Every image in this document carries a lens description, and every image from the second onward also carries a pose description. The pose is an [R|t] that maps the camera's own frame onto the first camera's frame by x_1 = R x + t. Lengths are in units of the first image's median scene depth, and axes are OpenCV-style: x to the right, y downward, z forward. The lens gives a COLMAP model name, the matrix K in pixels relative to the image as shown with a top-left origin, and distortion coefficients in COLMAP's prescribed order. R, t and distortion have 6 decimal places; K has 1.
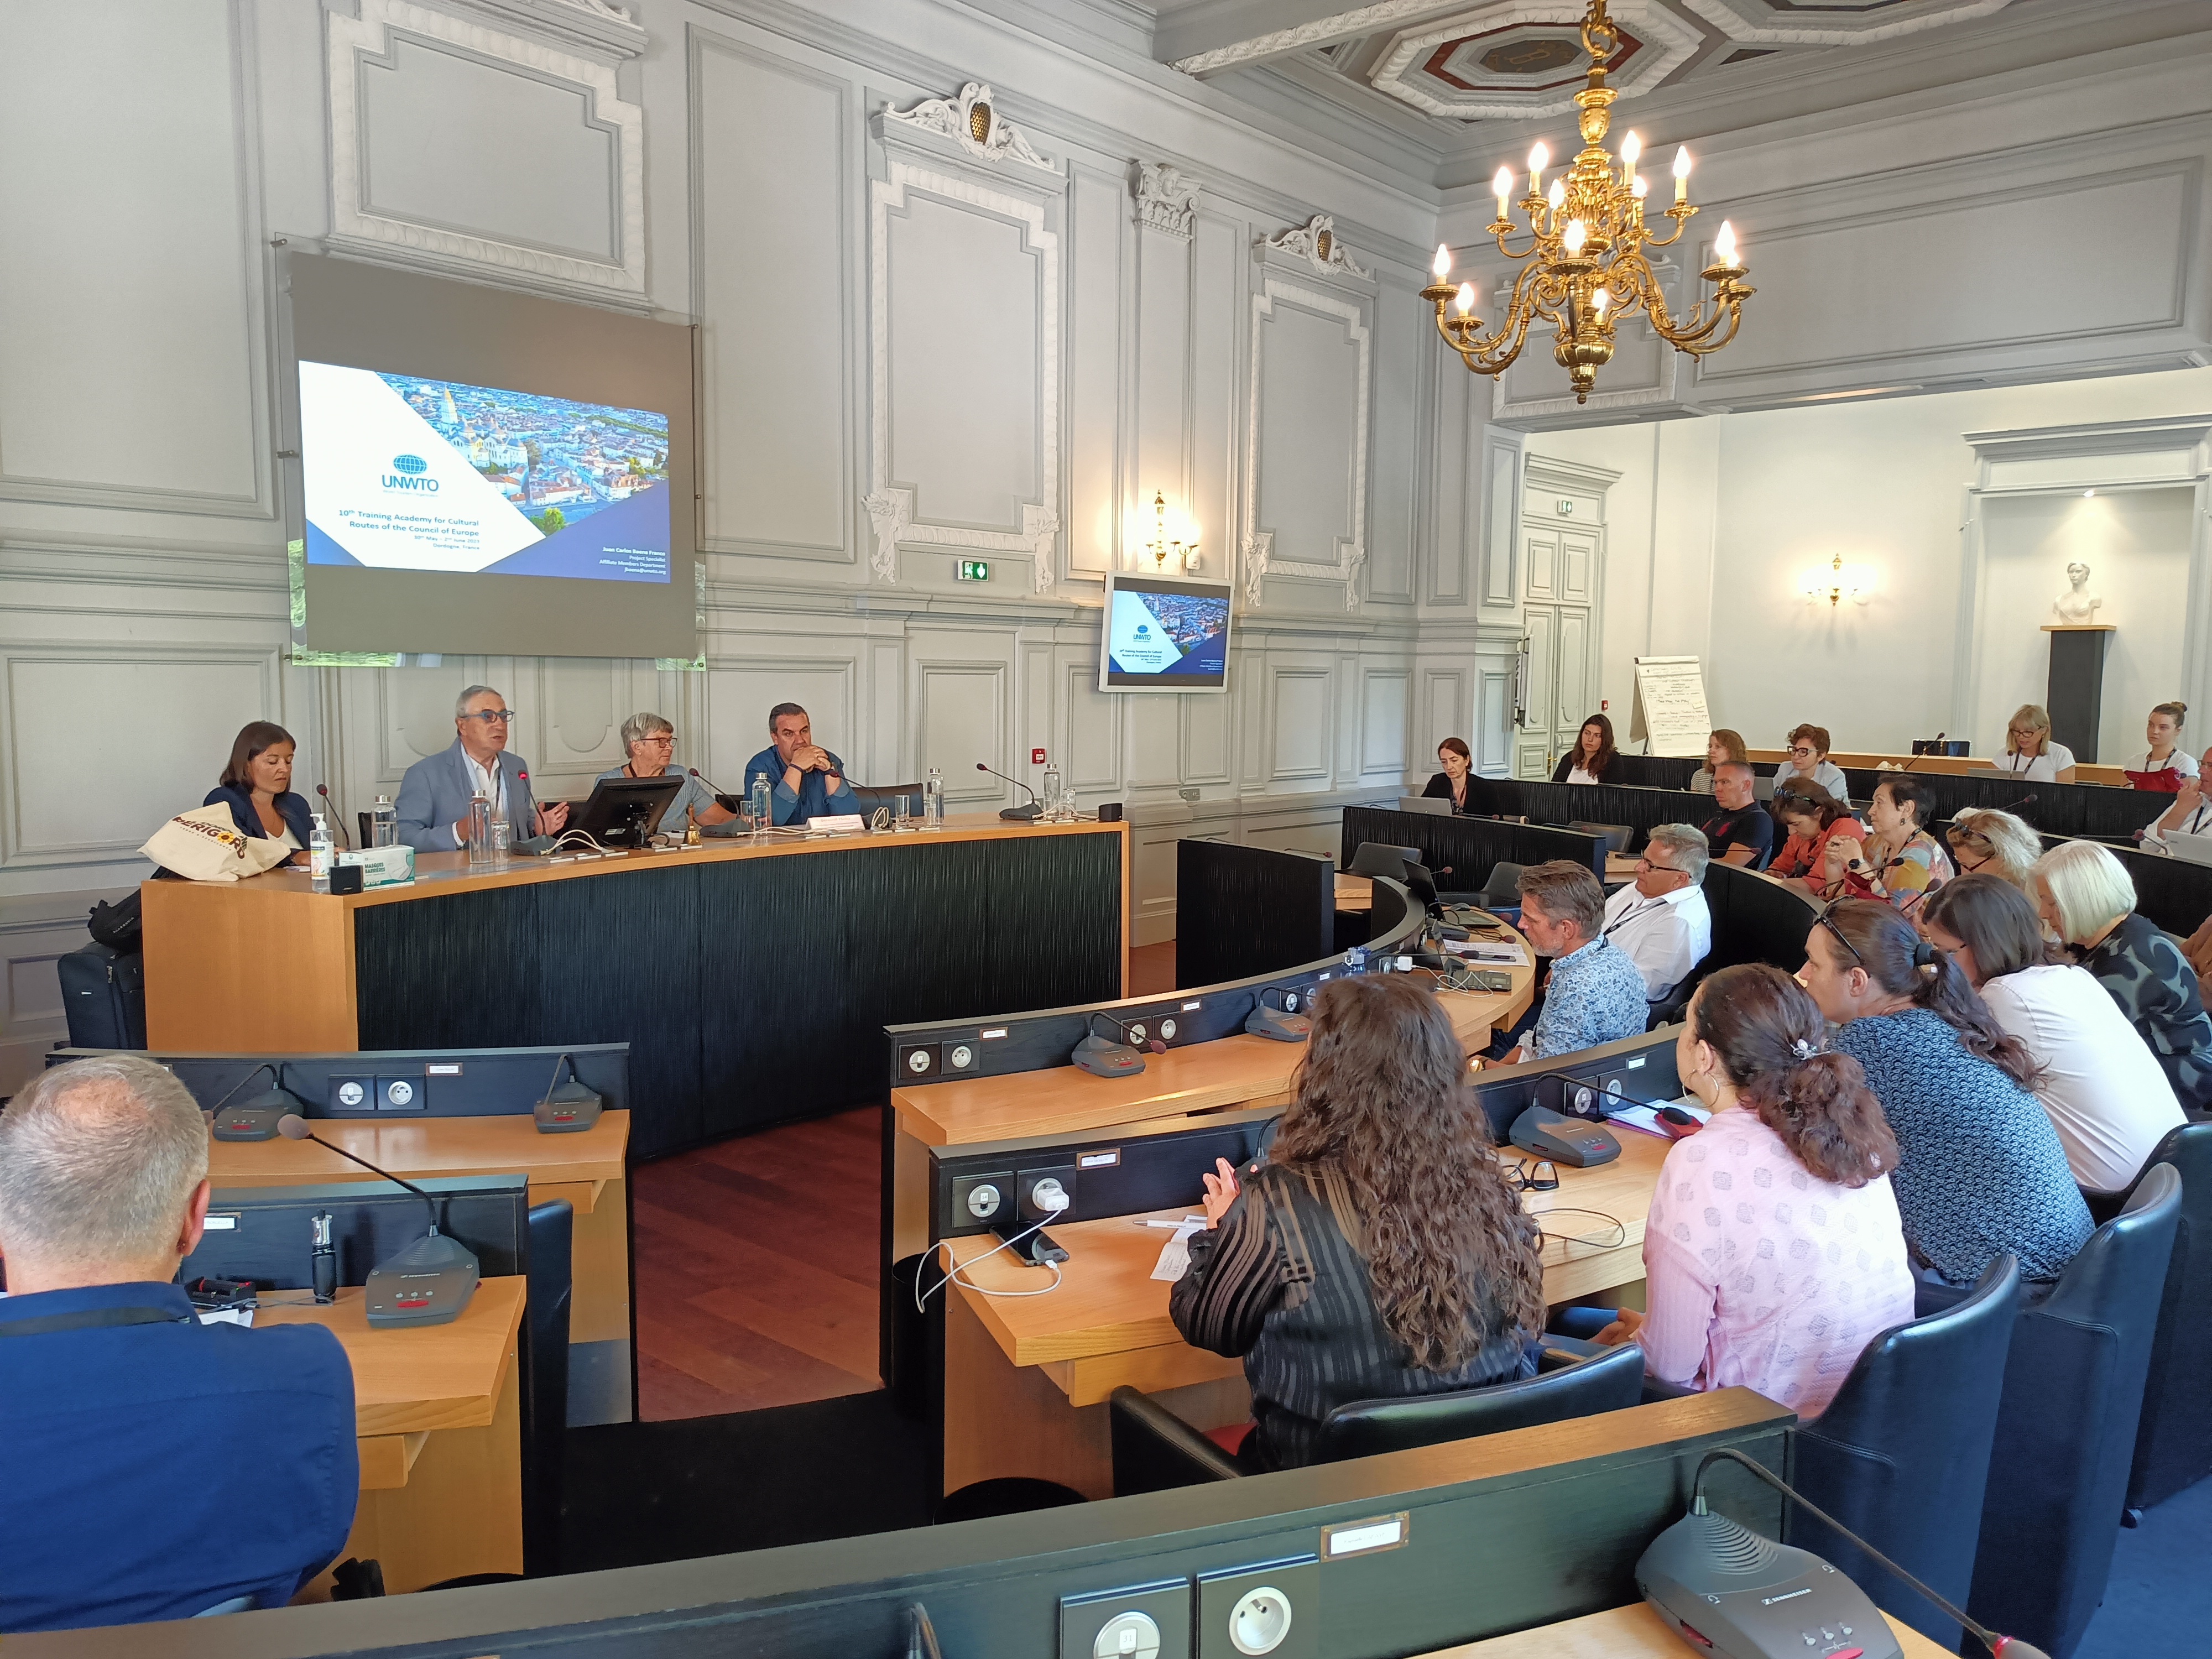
lens RADIAL K [[1642.6, 0, 1097.1], [0, 1642.6, 831.0], [0, 0, 1]] dist [0.039055, -0.040301]
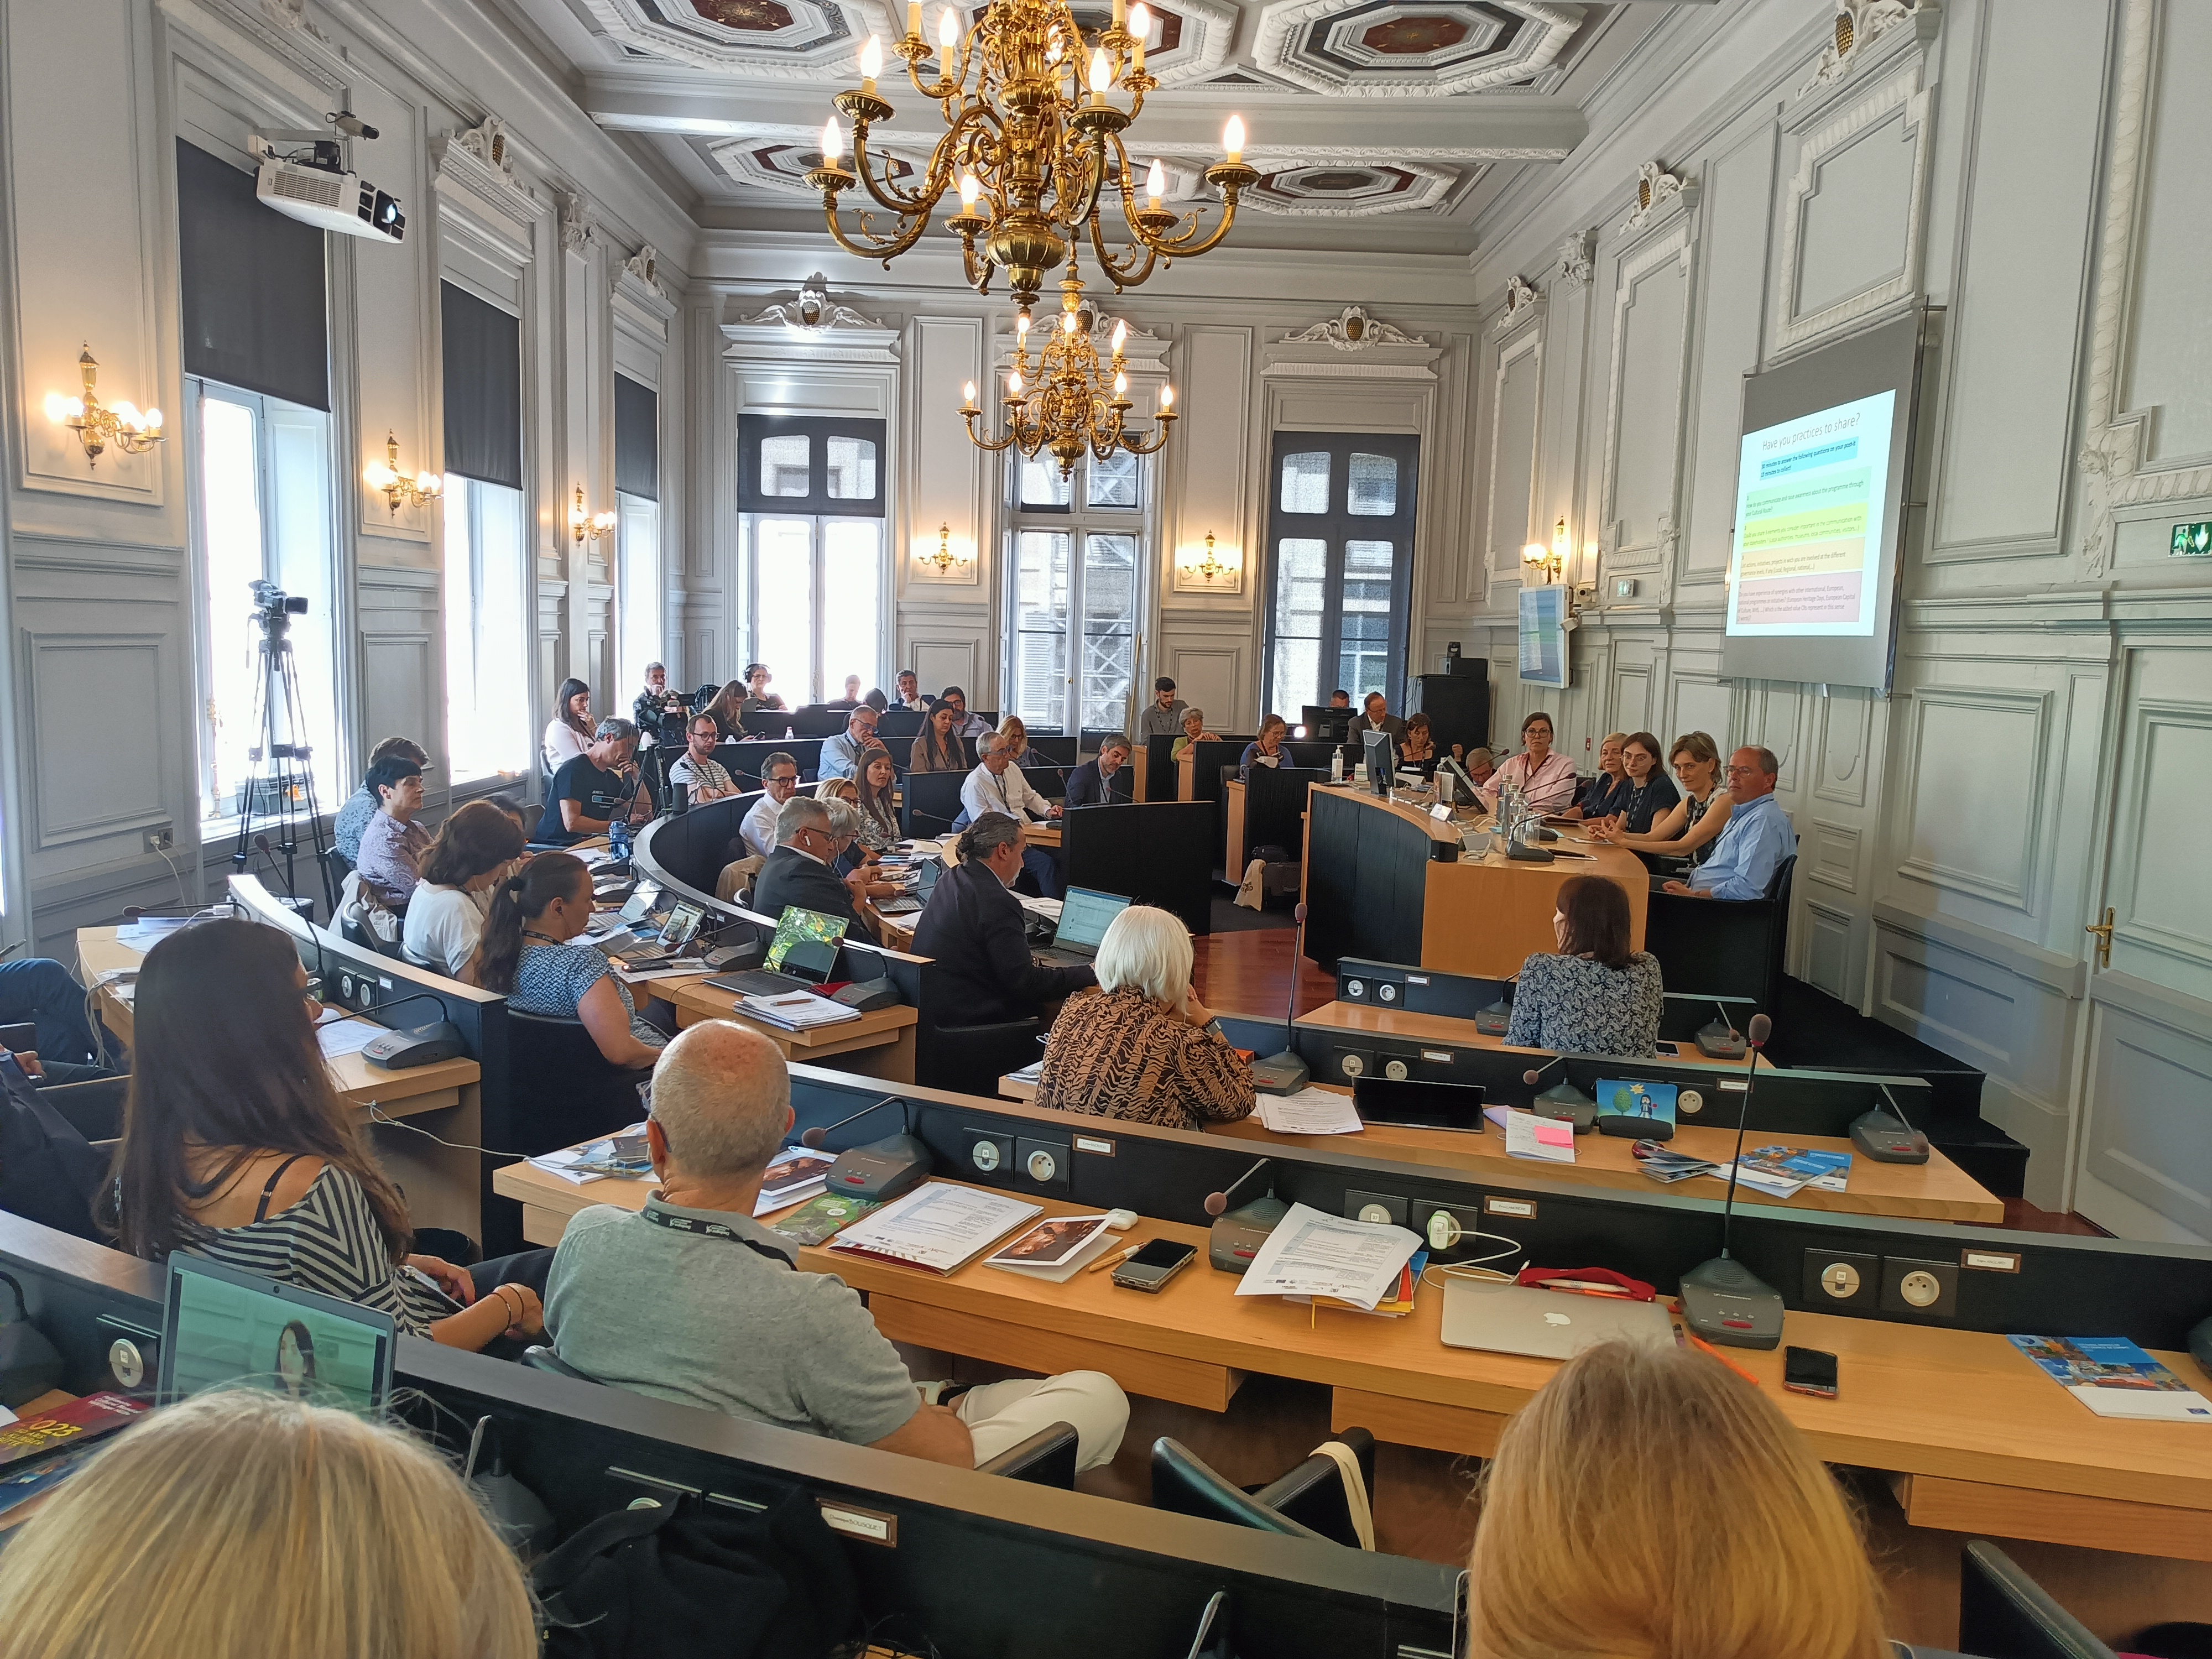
lens RADIAL K [[1642.6, 0, 1097.1], [0, 1642.6, 831.0], [0, 0, 1]] dist [0.039055, -0.040301]
pose [[-0.747896, 0.048412, -0.662048, 0.539796], [-0.098357, 0.978247, 0.182645, -0.121974], [0.656488, 0.201717, -0.726865, 1.123350]]
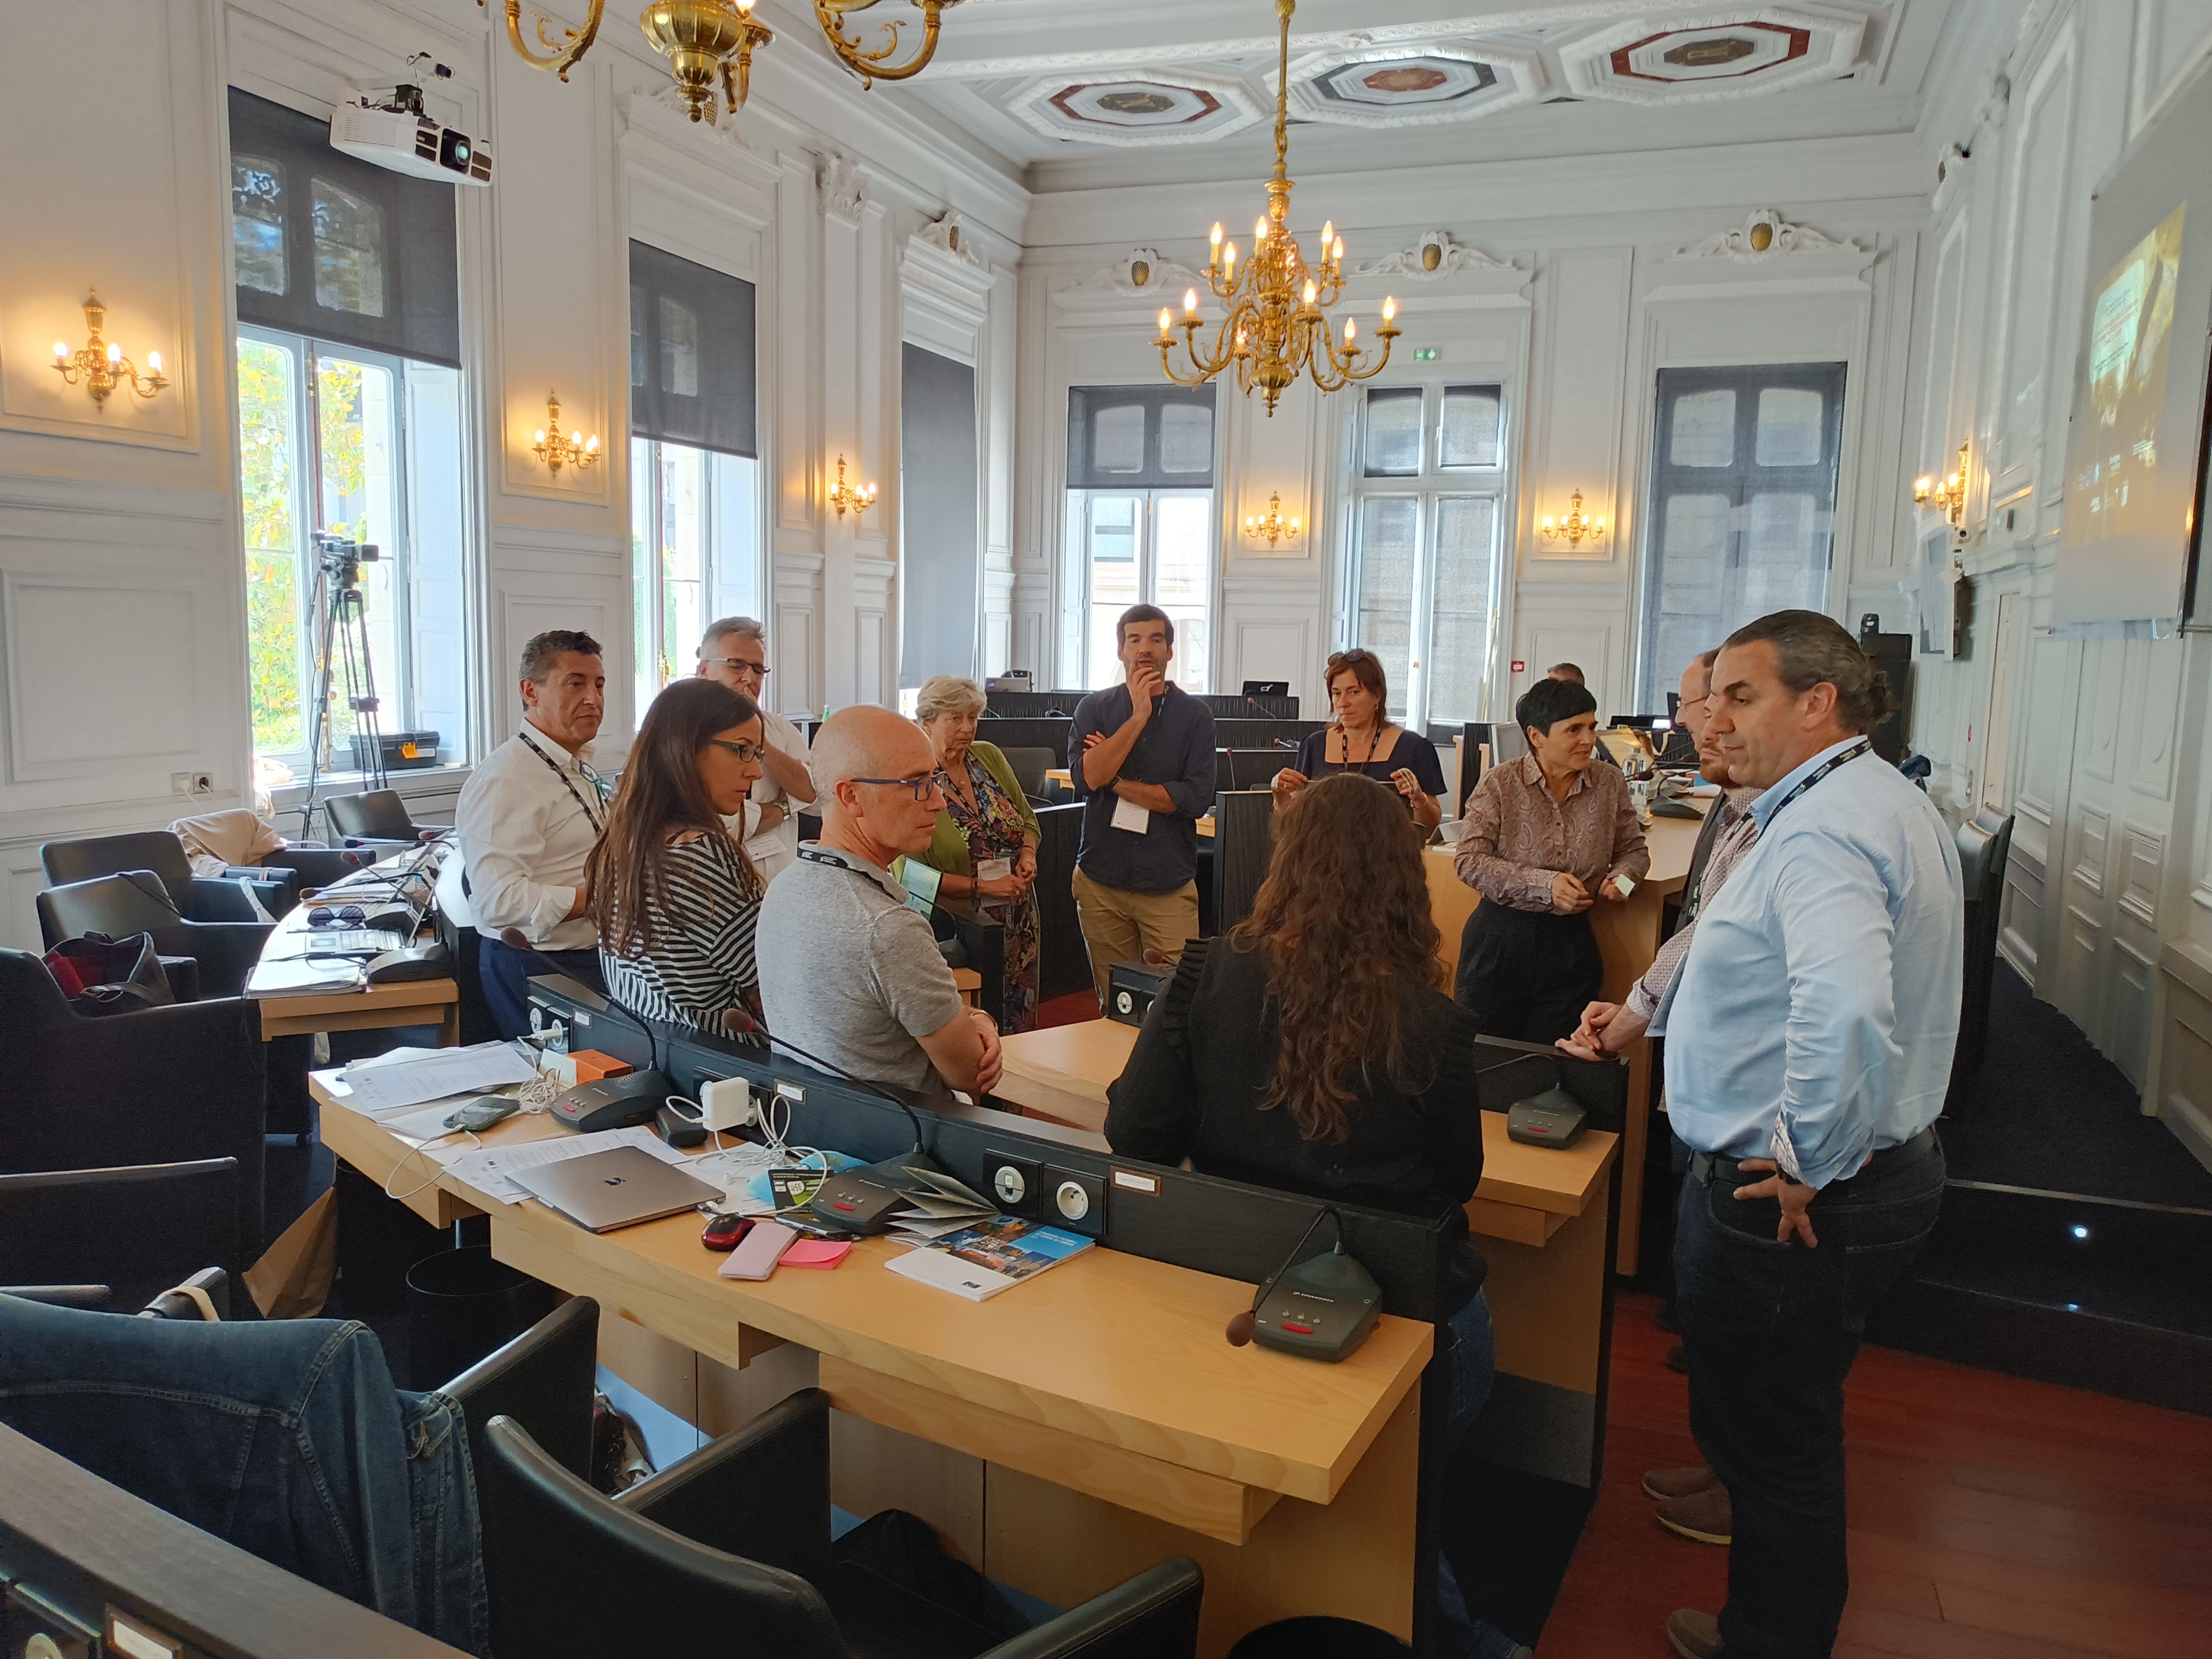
lens RADIAL K [[1642.6, 0, 1097.1], [0, 1642.6, 831.0], [0, 0, 1]] dist [0.039055, -0.040301]
pose [[-0.930061, 0.013007, -0.367175, 0.266225], [-0.066639, 0.976825, 0.203401, -0.100733], [0.361311, 0.213644, -0.907640, 1.141532]]
